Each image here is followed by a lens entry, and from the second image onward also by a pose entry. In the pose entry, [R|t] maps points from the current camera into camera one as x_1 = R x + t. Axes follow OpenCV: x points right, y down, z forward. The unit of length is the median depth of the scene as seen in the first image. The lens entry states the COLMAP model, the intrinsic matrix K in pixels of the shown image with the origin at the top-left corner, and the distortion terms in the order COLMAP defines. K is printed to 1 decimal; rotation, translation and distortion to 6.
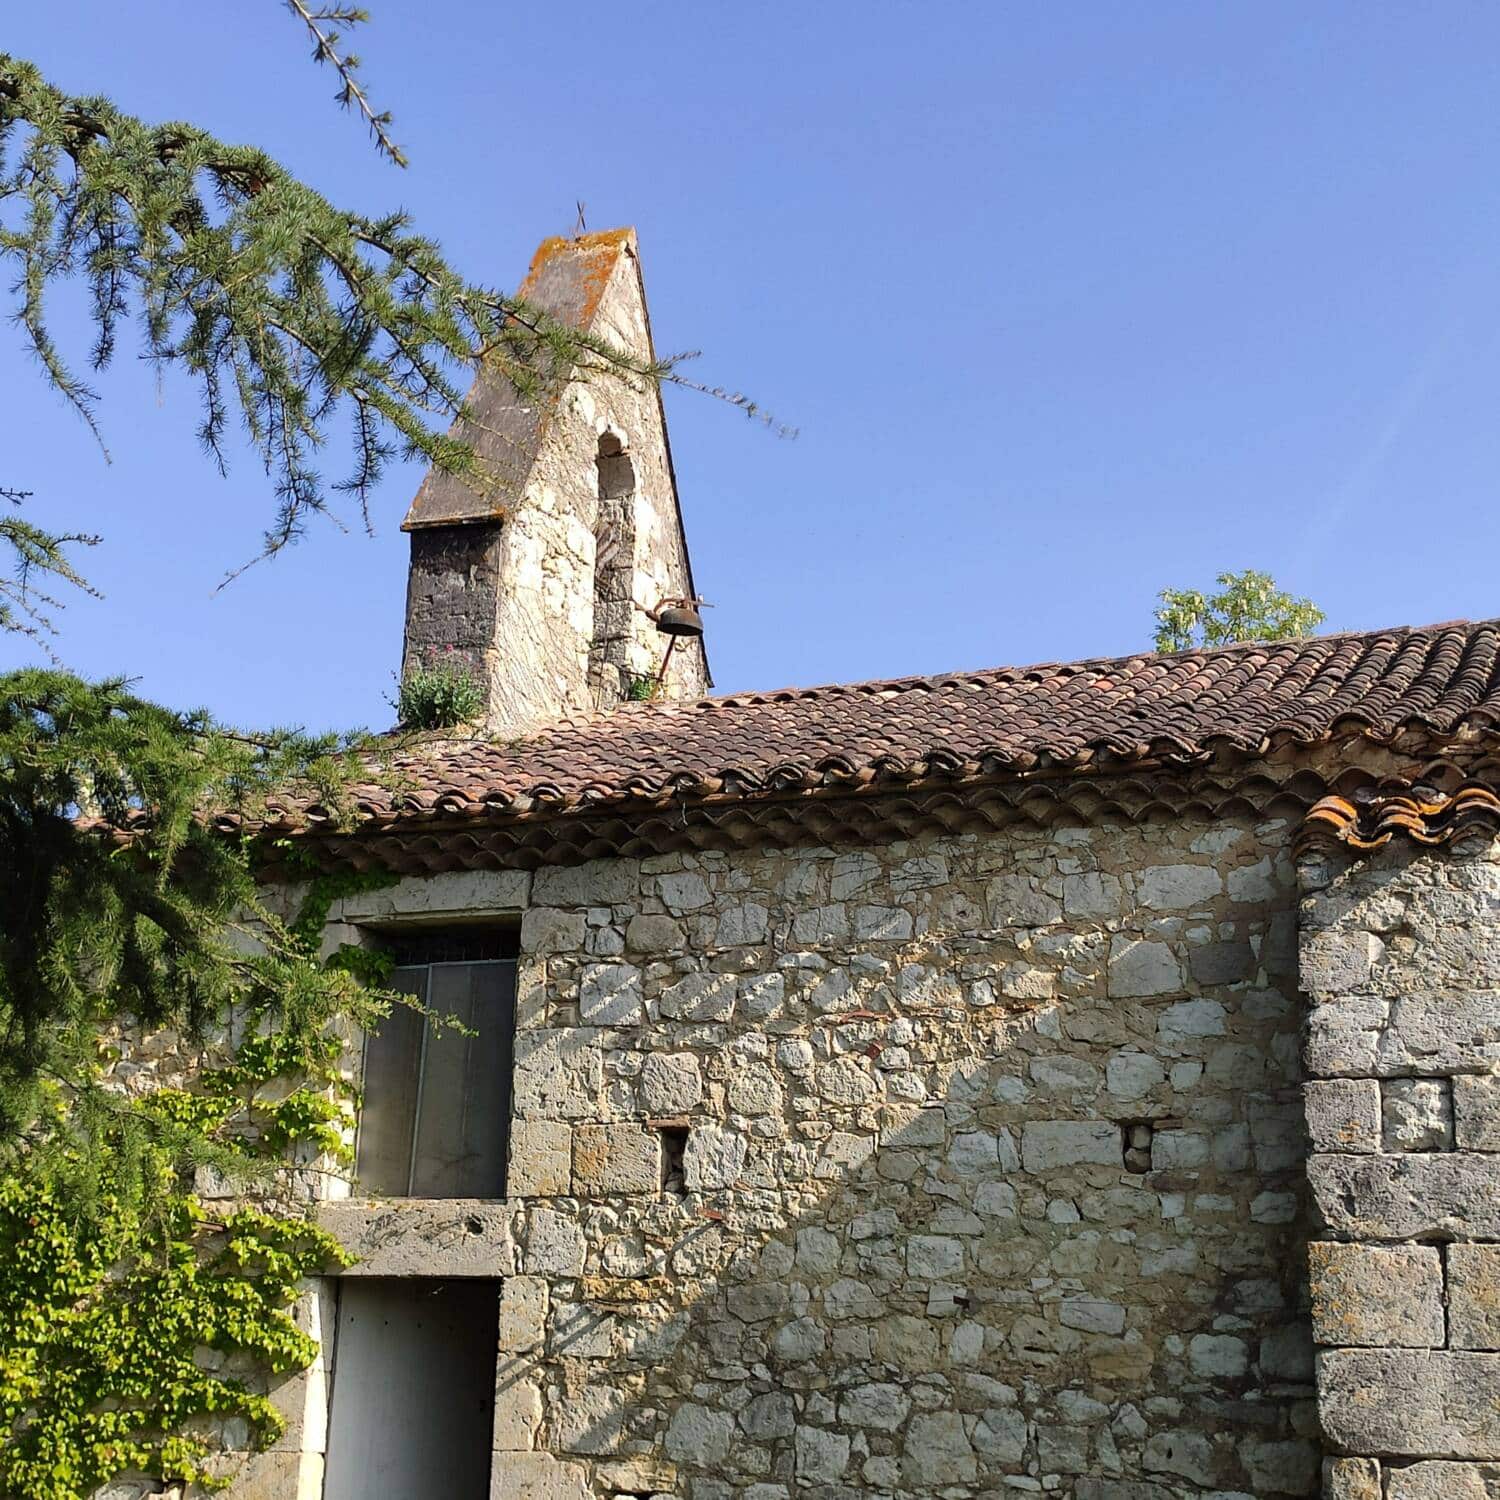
lens RADIAL K [[2231.3, 0, 750.0], [0, 2231.3, 750.0], [0, 0, 1]] dist [0.047964, 0.059757]
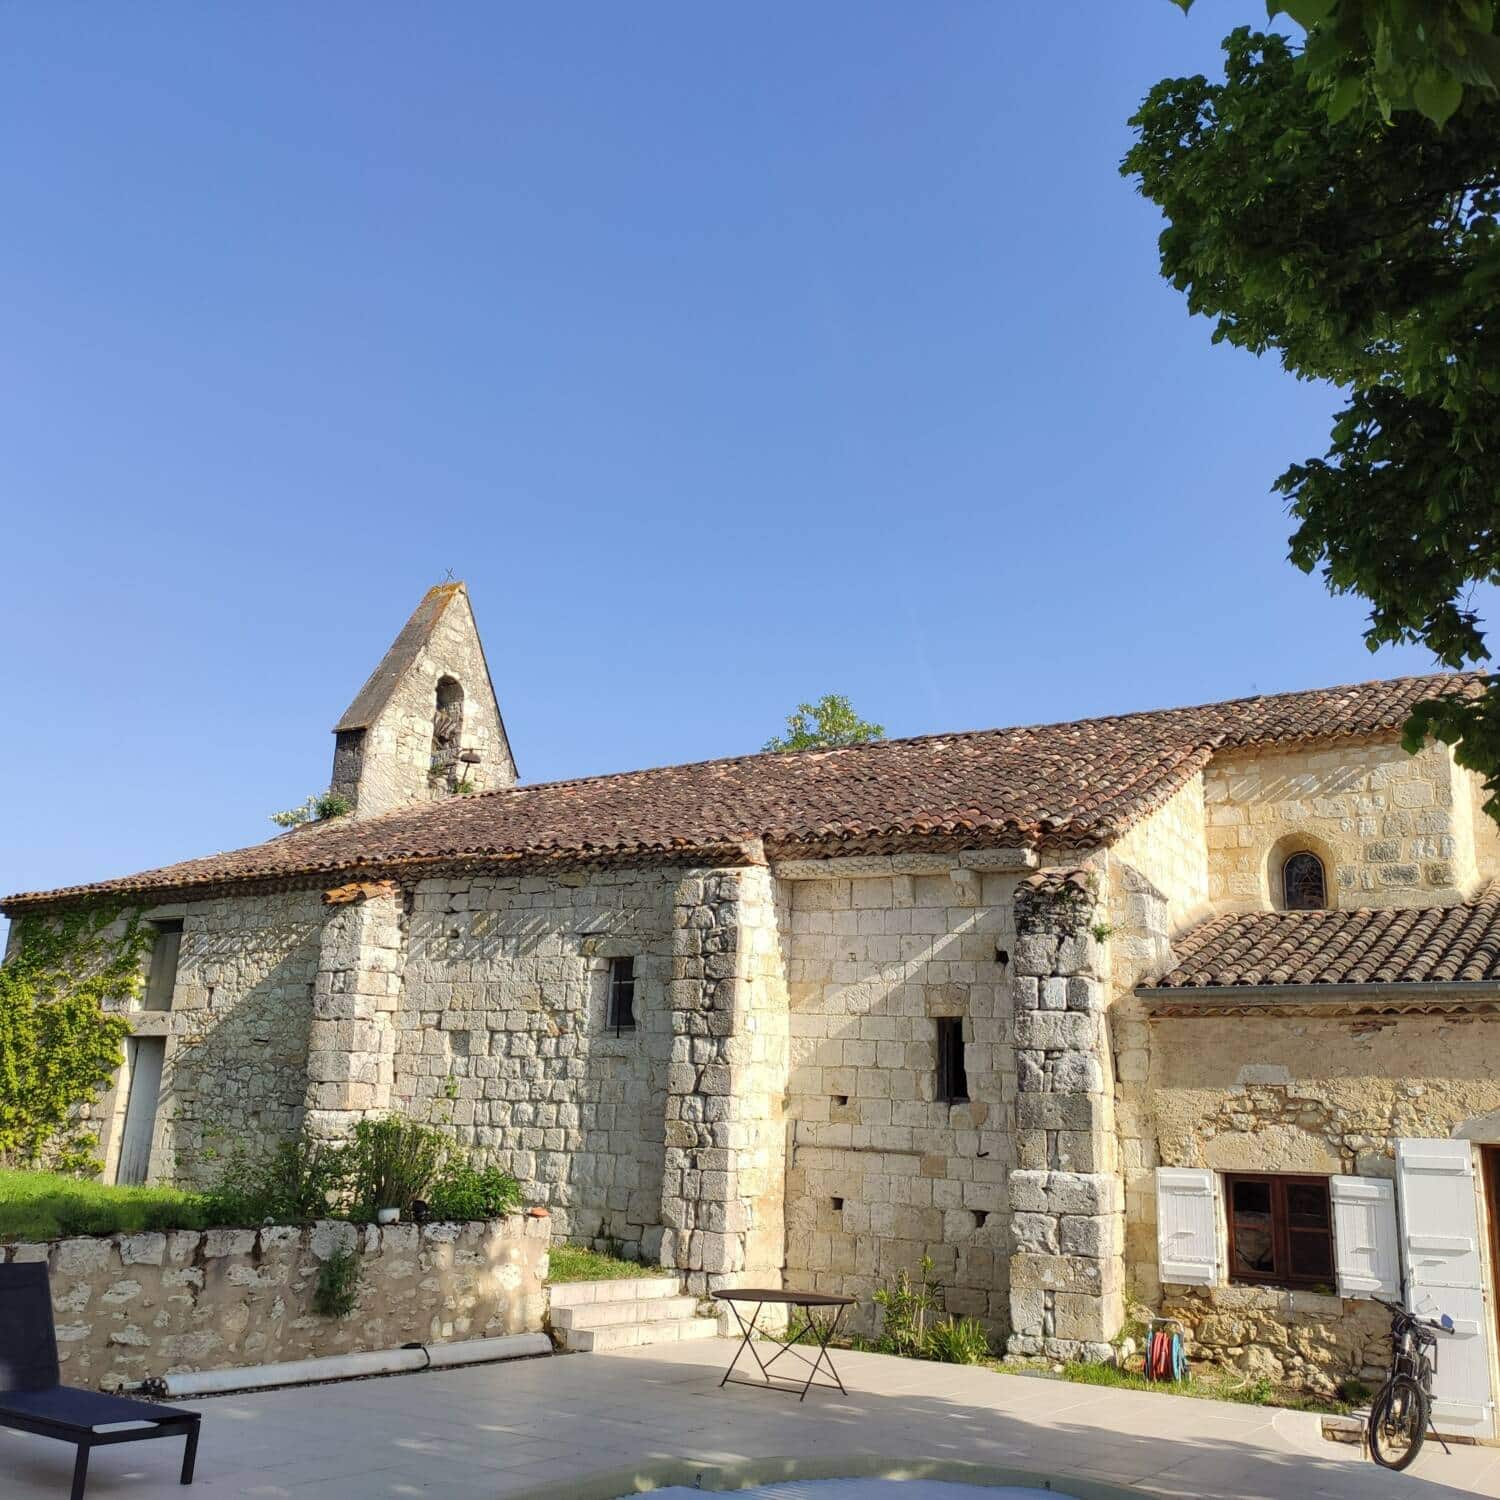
lens RADIAL K [[1540.2, 0, 805.8], [0, 1540.2, 750.9], [0, 0, 1]] dist [0.099671, -0.005894]
pose [[0.972703, -0.043867, -0.227868, 1.237469], [0.052572, 0.998096, 0.032269, -0.181089], [0.226018, -0.043368, 0.973157, -0.893456]]
